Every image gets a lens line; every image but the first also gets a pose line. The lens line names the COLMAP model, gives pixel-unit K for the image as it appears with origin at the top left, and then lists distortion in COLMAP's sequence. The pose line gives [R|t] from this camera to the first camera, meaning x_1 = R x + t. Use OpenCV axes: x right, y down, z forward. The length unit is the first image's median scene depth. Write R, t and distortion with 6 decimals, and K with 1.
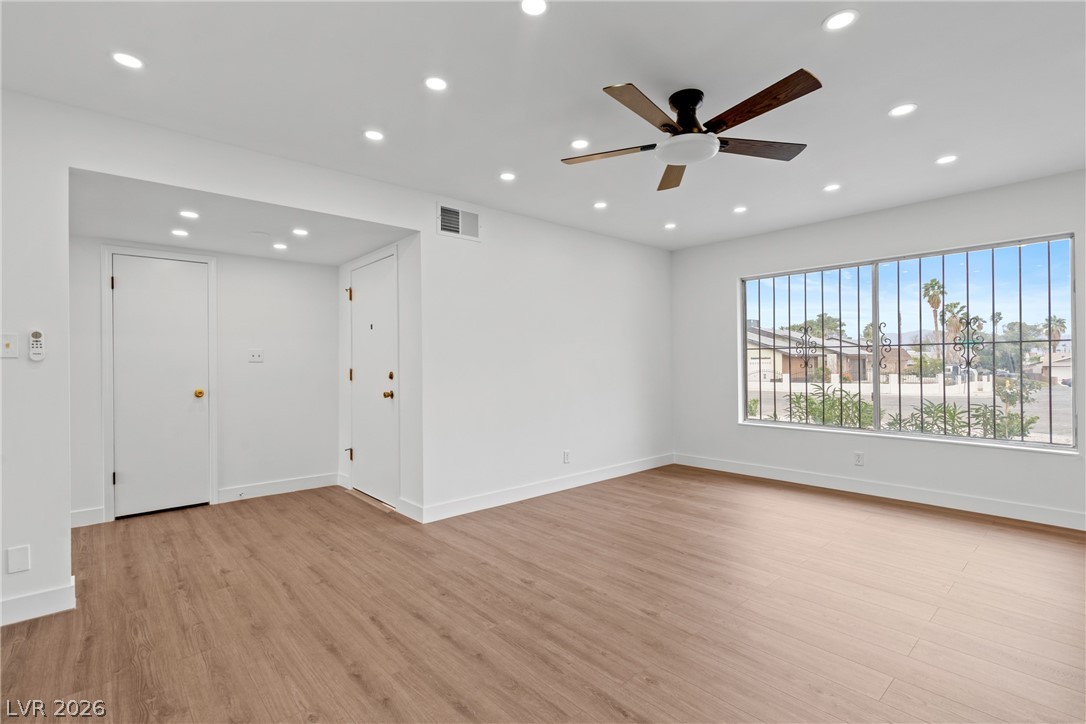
lens RADIAL K [[500.5, 0, 545.3], [0, 500.5, 361.8], [0, 0, 1]] dist [-0.006204, 0.002839]
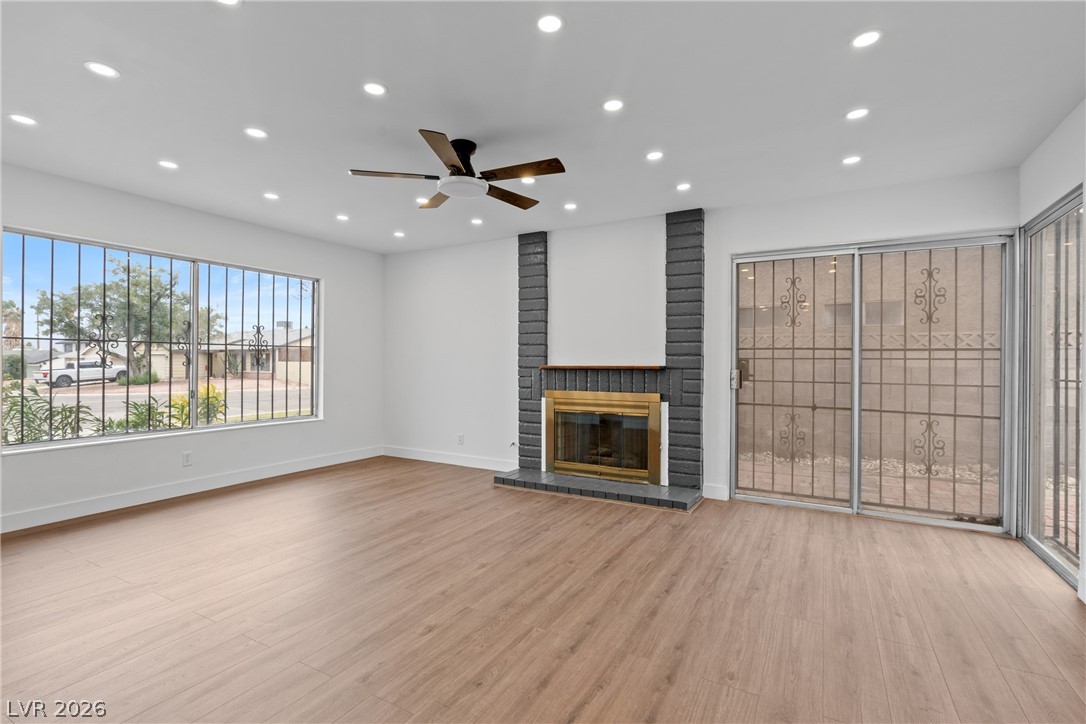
lens RADIAL K [[500.5, 0, 545.3], [0, 500.5, 361.8], [0, 0, 1]] dist [-0.006204, 0.002839]
pose [[-0.324090, 0.005864, 0.946008, -0.890031], [-0.006751, 0.999941, -0.008511, 0.015288], [-0.946002, -0.009145, -0.324031, 1.126661]]
